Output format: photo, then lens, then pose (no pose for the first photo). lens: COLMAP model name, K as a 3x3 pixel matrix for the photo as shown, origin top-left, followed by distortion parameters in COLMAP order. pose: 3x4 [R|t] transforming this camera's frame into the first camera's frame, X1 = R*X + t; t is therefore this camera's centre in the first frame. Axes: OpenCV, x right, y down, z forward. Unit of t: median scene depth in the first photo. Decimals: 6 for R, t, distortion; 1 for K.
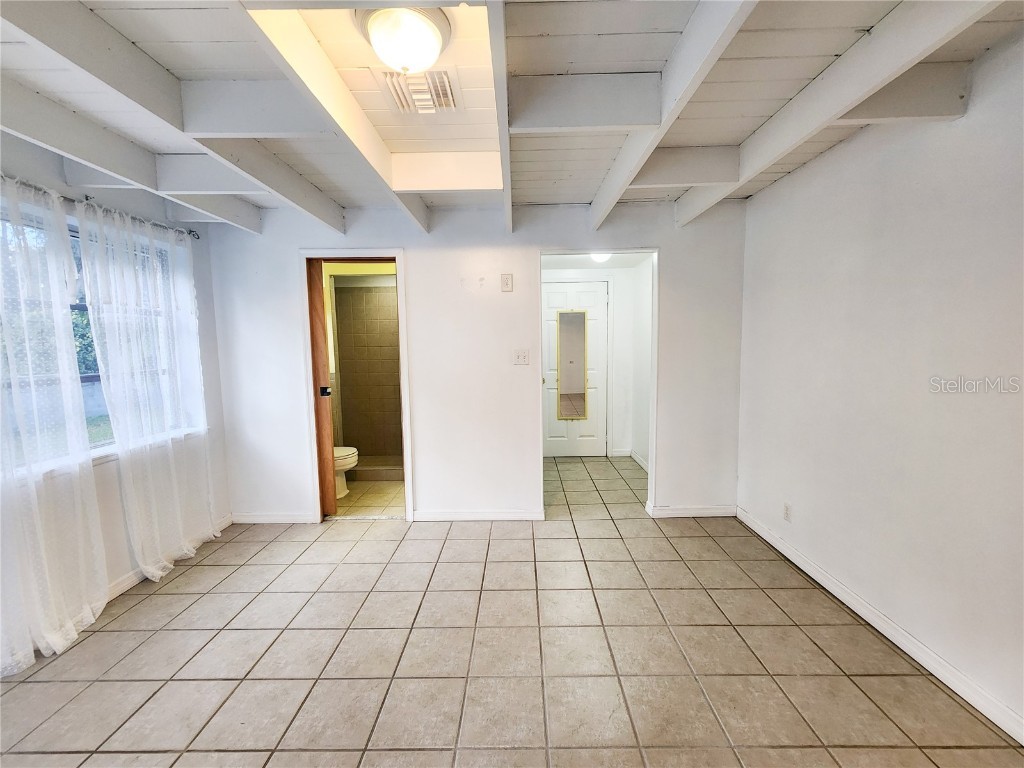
lens RADIAL K [[419.7, 0, 515.8], [0, 419.7, 381.4], [0, 0, 1]] dist [-0.002811, 0.001250]
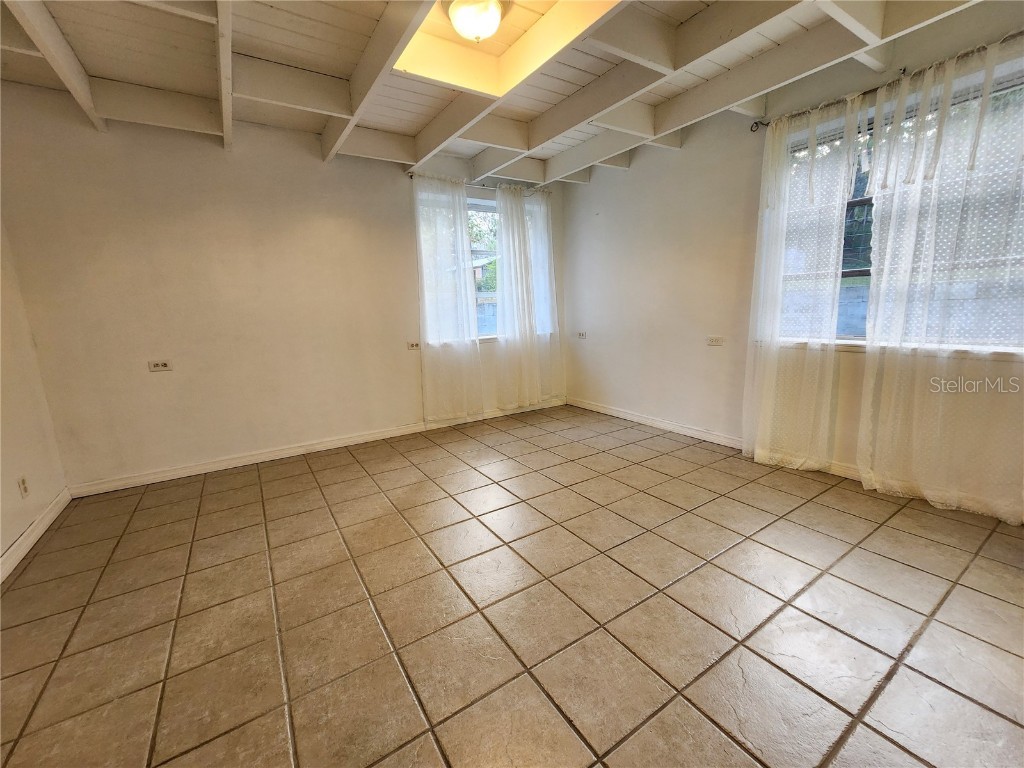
lens RADIAL K [[419.7, 0, 512.3], [0, 419.7, 382.1], [0, 0, 1]] dist [-0.002811, 0.001250]
pose [[-0.830514, 0.147073, -0.537230, 0.245261], [0.002653, 0.965544, 0.260227, -0.008218], [0.556992, 0.214697, -0.802288, 1.085400]]
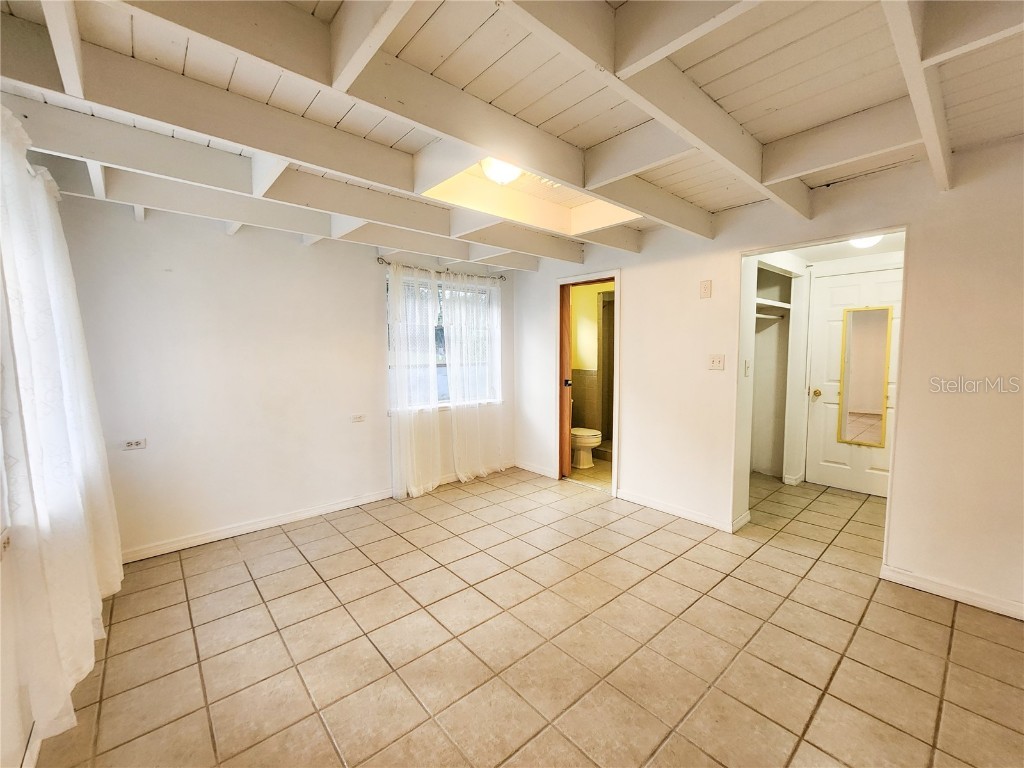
lens RADIAL K [[419.7, 0, 517.3], [0, 419.7, 383.7], [0, 0, 1]] dist [-0.002811, 0.001250]
pose [[0.672037, 0.072428, -0.736967, 0.470554], [-0.071330, 0.996909, 0.032930, -0.007188], [0.737075, 0.030437, 0.675126, -0.020896]]
